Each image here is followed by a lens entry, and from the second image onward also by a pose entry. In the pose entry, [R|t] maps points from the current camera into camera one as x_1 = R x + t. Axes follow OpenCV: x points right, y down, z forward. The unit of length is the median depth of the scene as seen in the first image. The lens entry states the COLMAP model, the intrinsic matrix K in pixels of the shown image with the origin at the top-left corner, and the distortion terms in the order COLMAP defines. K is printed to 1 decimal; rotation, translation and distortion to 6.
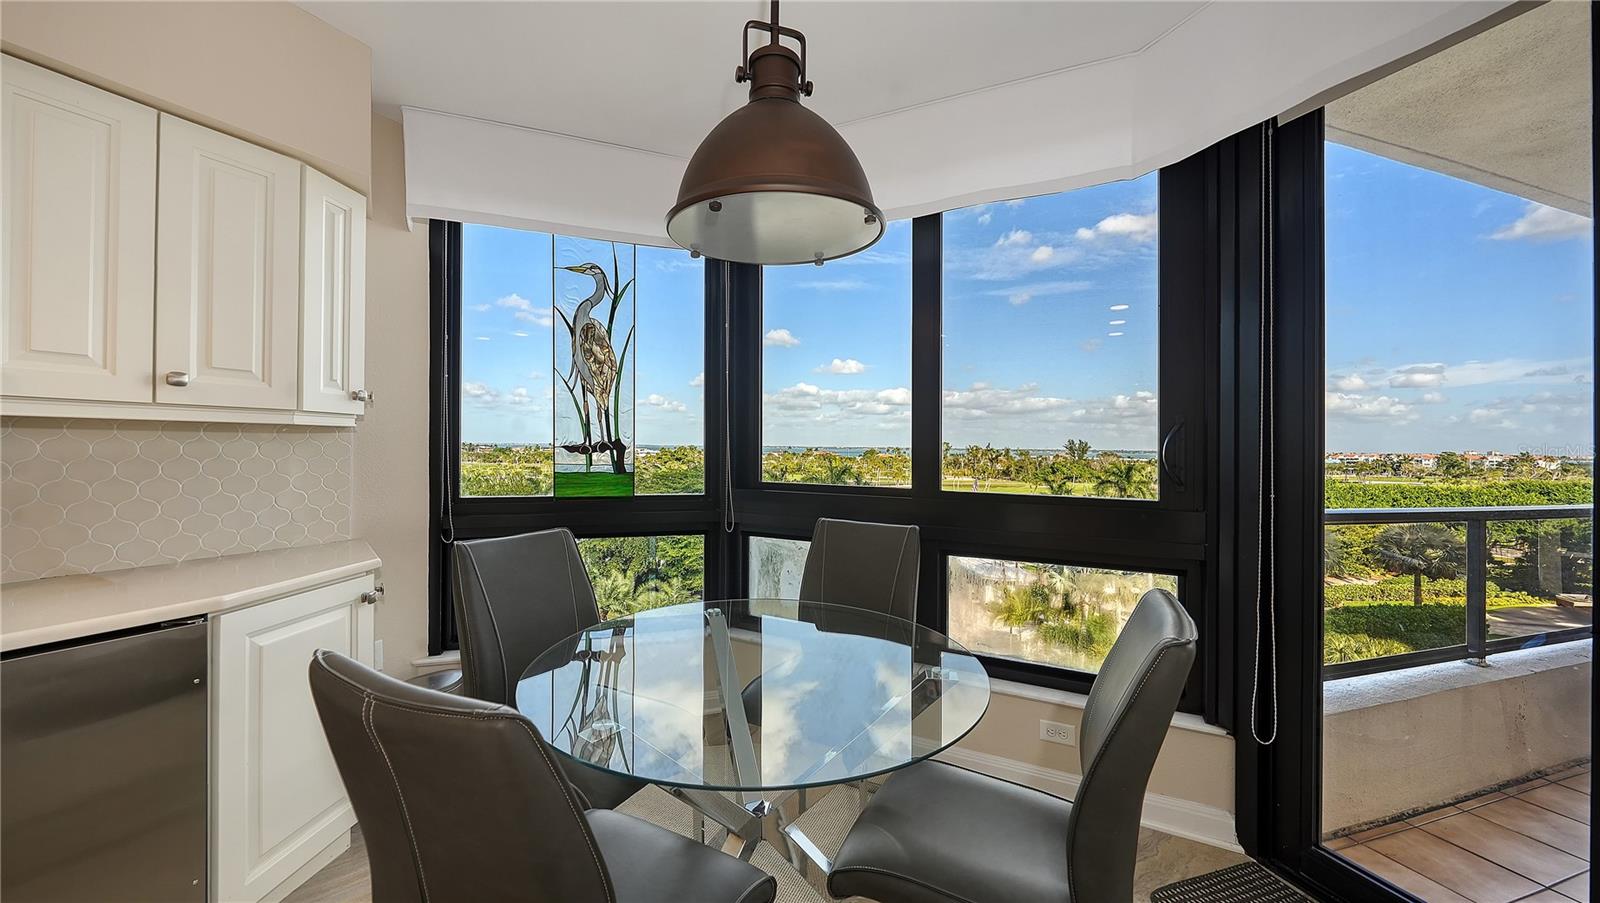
lens RADIAL K [[576.0, 0, 790.8], [0, 576.0, 443.8], [0, 0, 1]] dist [0.017288, 0.000024]
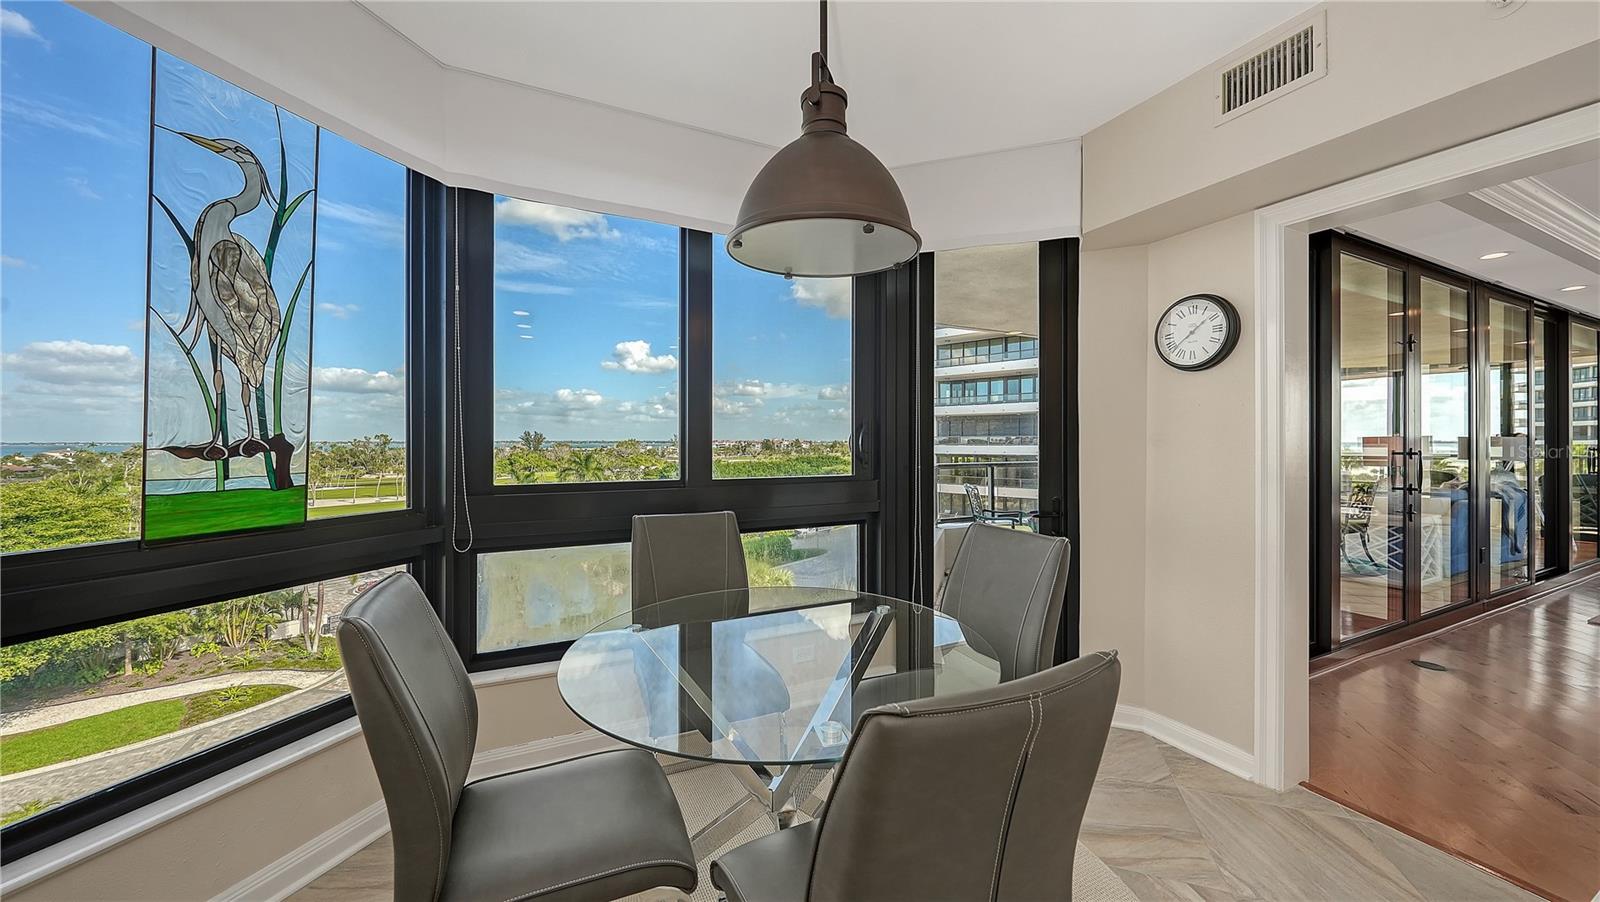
lens RADIAL K [[566.2, 0, 798.0], [0, 566.2, 437.8], [0, 0, 1]] dist [-0.001327, -0.000141]
pose [[0.617427, -0.010165, 0.786562, -0.442648], [0.006431, 0.999948, 0.007875, -0.005885], [-0.786602, 0.000196, 0.617461, 0.175259]]
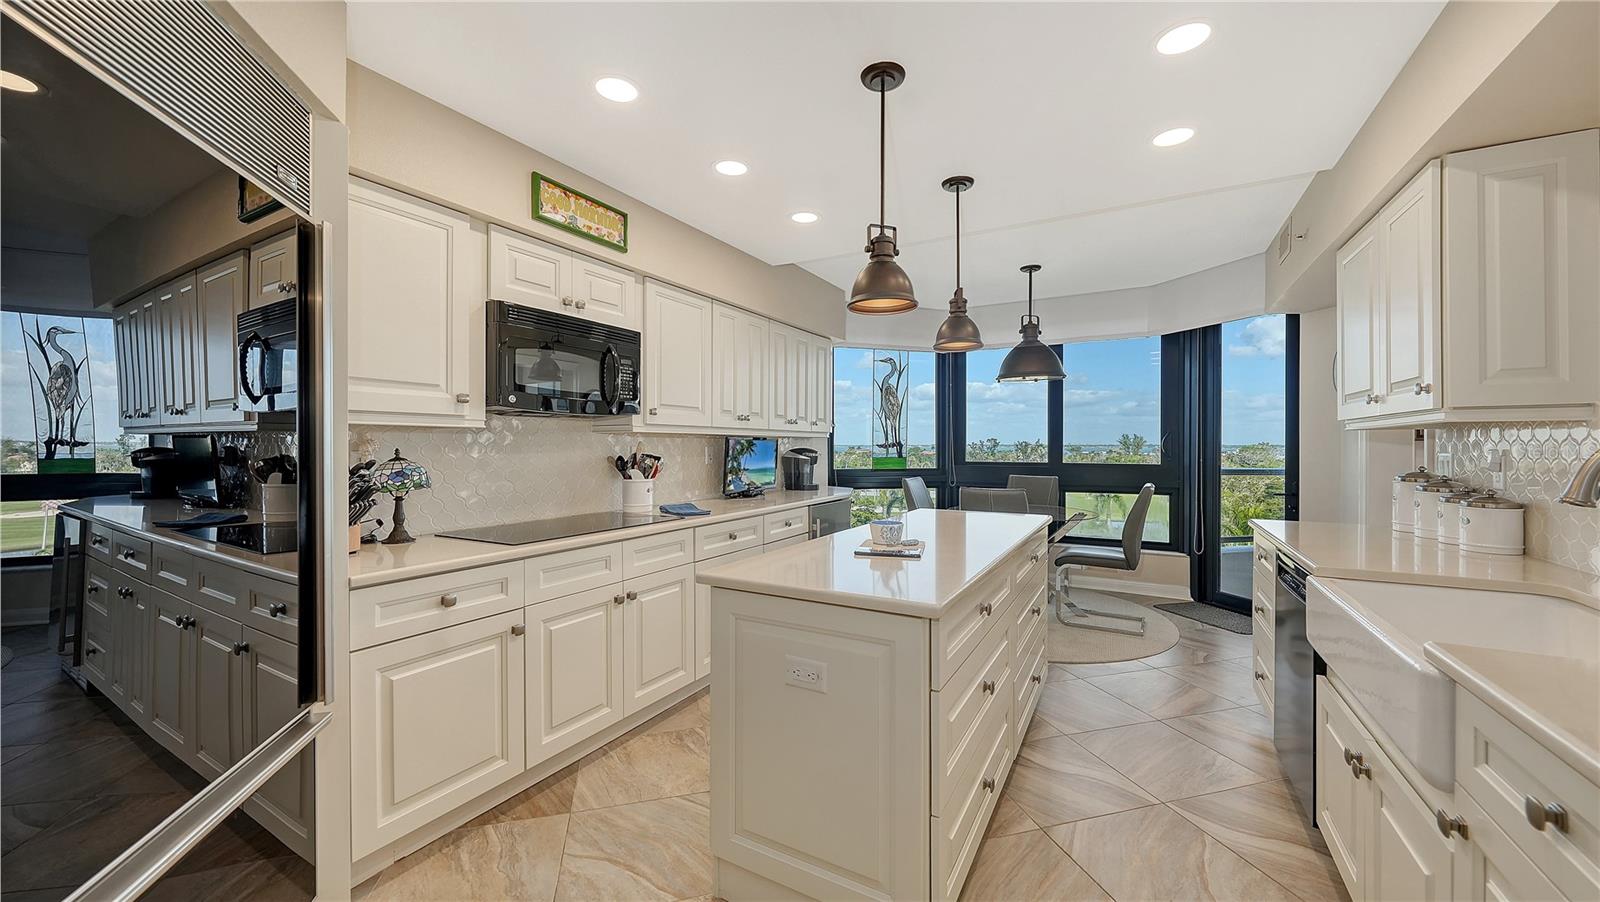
lens RADIAL K [[598.8, 0, 798.9], [0, 598.8, 447.9], [0, 0, 1]] dist [-0.000433, 0.000022]
pose [[0.998769, -0.012805, -0.047924, -0.566286], [0.013242, 0.999873, 0.008813, -0.007737], [0.047805, -0.009436, 0.998812, -1.179256]]
